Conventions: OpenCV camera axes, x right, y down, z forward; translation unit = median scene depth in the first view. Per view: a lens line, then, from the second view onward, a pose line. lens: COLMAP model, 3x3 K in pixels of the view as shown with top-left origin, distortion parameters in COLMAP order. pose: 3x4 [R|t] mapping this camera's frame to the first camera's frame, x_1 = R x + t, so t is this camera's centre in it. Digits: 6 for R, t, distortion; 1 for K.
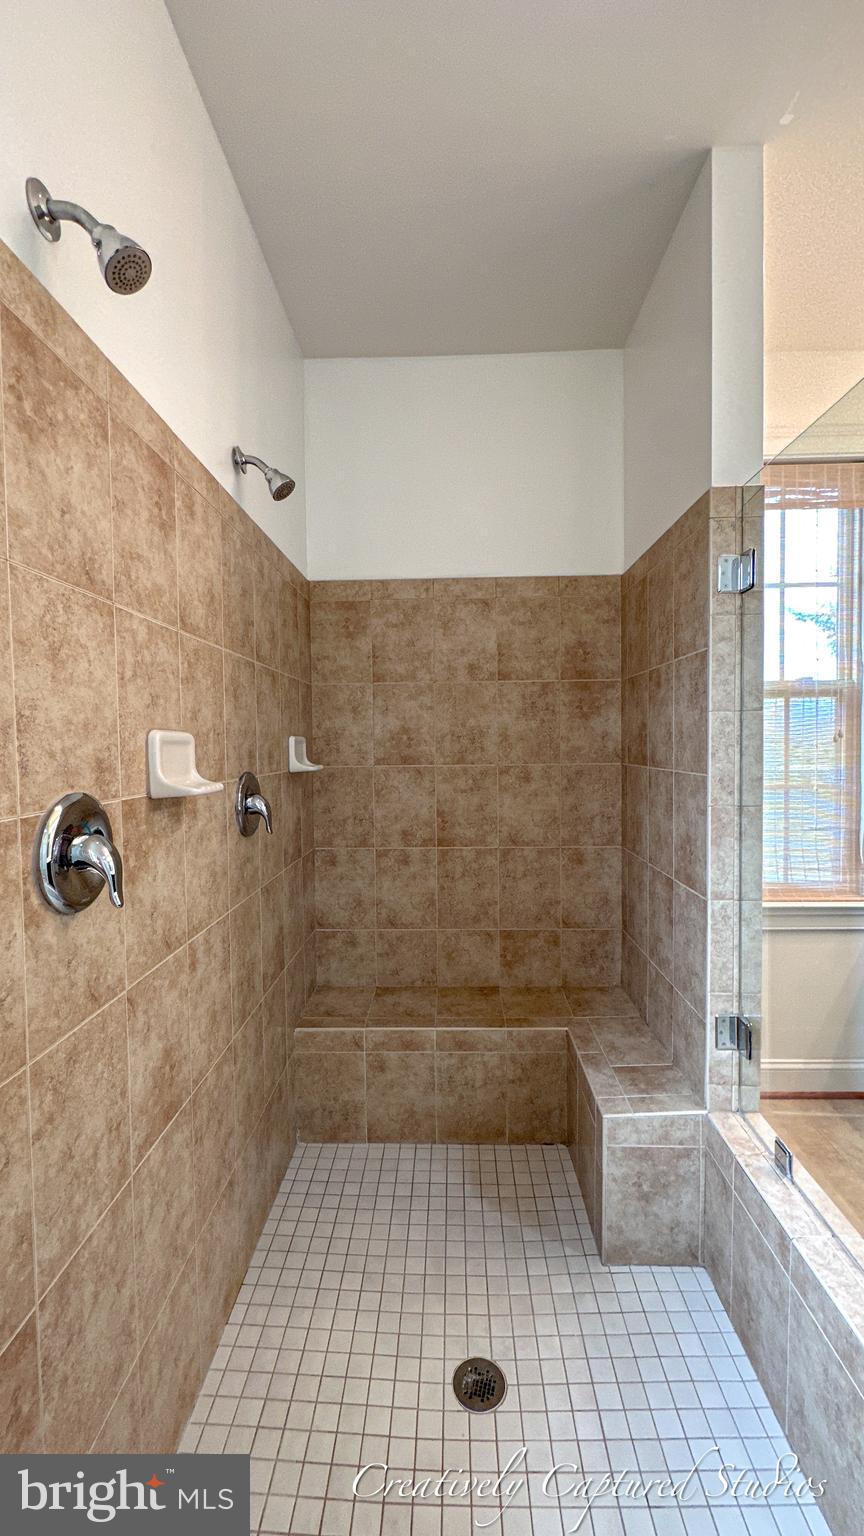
lens RADIAL K [[613.3, 0, 432.5], [0, 613.3, 766.7], [0, 0, 1]] dist [-0.001802, -0.000710]
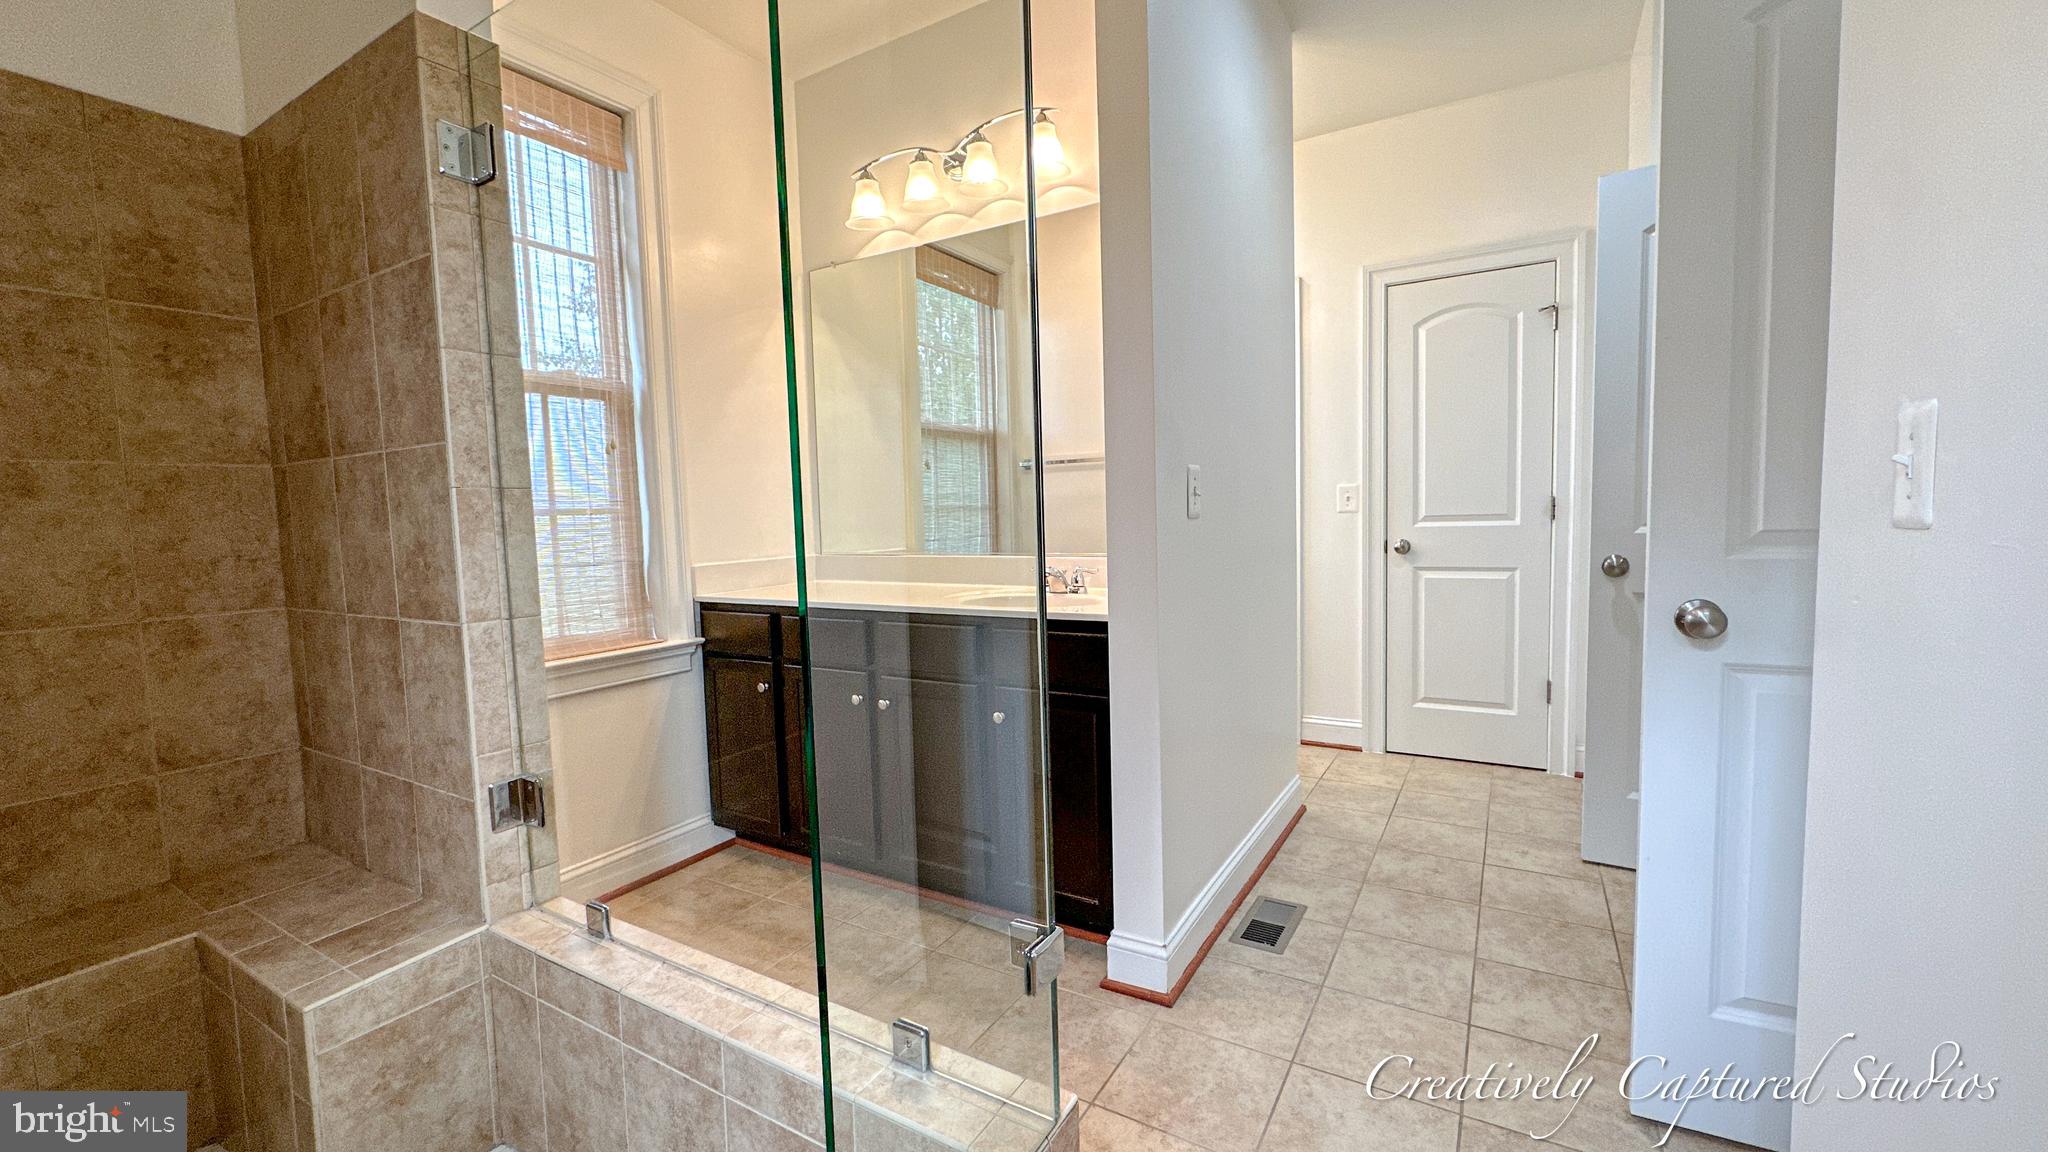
lens RADIAL K [[817.8, 0, 1021.6], [0, 817.8, 573.5], [0, 0, 1]] dist [-0.001802, -0.000710]
pose [[0.488375, -0.066192, 0.870120, -0.037946], [0.057235, 0.997402, 0.043750, 0.146199], [-0.870755, 0.028435, 0.490894, -0.003038]]
